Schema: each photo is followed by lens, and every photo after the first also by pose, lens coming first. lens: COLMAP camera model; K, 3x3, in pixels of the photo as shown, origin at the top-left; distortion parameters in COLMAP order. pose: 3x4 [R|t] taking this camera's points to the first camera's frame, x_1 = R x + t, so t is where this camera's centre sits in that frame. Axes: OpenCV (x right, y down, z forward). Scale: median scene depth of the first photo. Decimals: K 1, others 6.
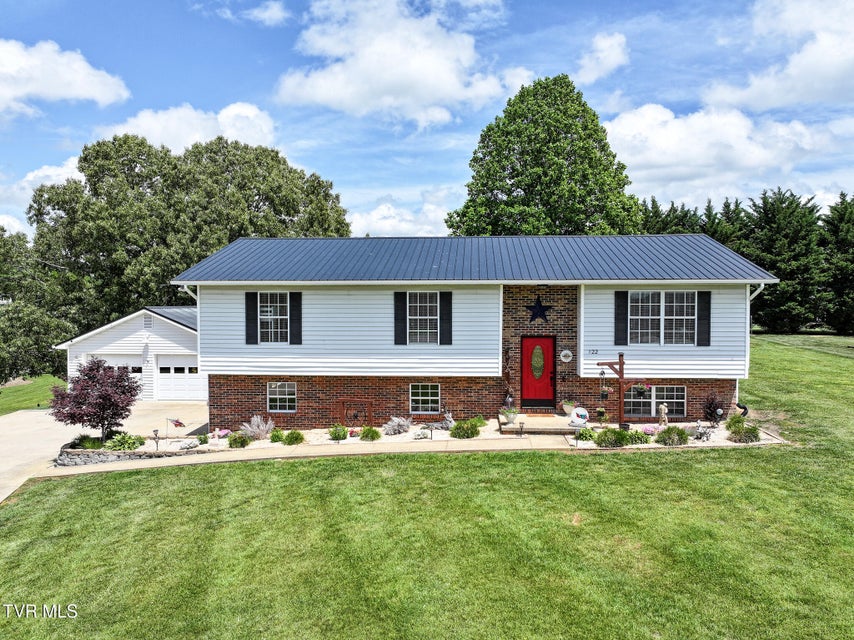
lens RADIAL K [[600.0, 0, 427.0], [0, 600.0, 320.0], [0, 0, 1]] dist [0.012272, 0.006268]
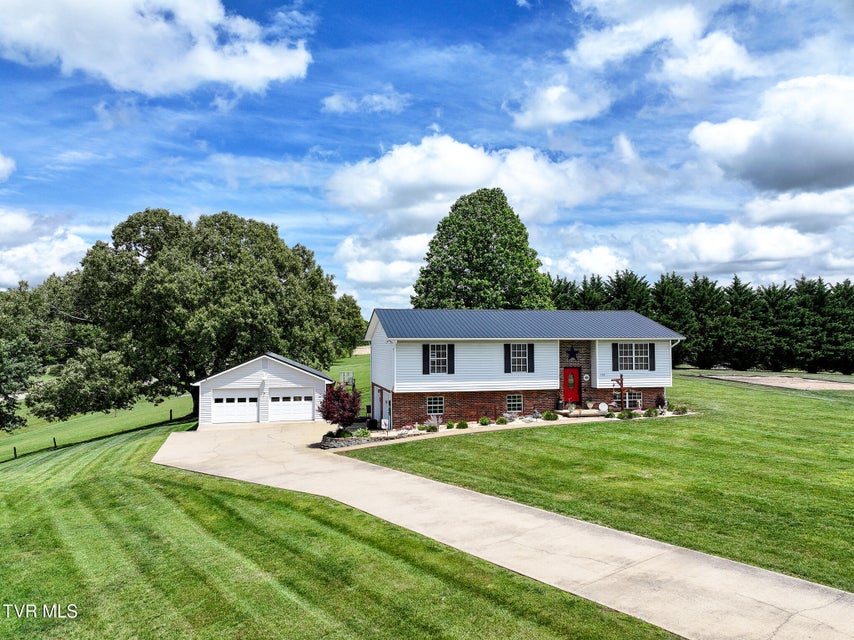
lens RADIAL K [[600.0, 0, 427.0], [0, 600.0, 320.0], [0, 0, 1]] dist [0.012272, 0.006268]
pose [[0.957217, 0.008332, 0.289250, -0.797935], [0.012624, 0.997431, -0.070511, 0.006274], [-0.289095, 0.071146, 0.954653, -0.668543]]
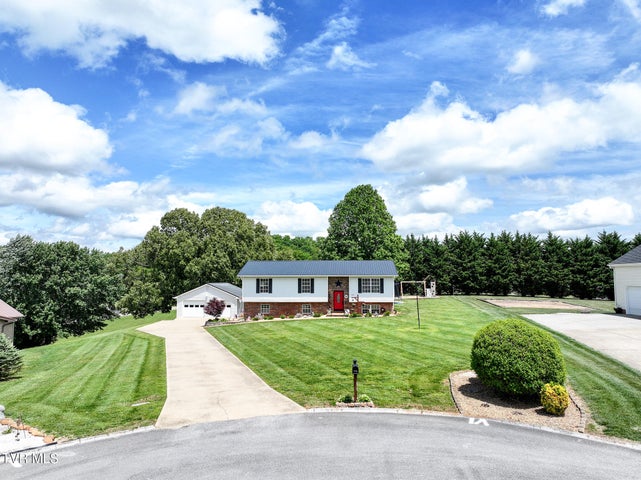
lens RADIAL K [[450.3, 0, 320.5], [0, 450.3, 240.0], [0, 0, 1]] dist [0.012272, 0.006268]
pose [[0.999950, 0.000149, 0.009994, 0.053035], [0.001041, 0.992902, -0.118933, 0.045378], [-0.009940, 0.118937, 0.992852, -1.708175]]
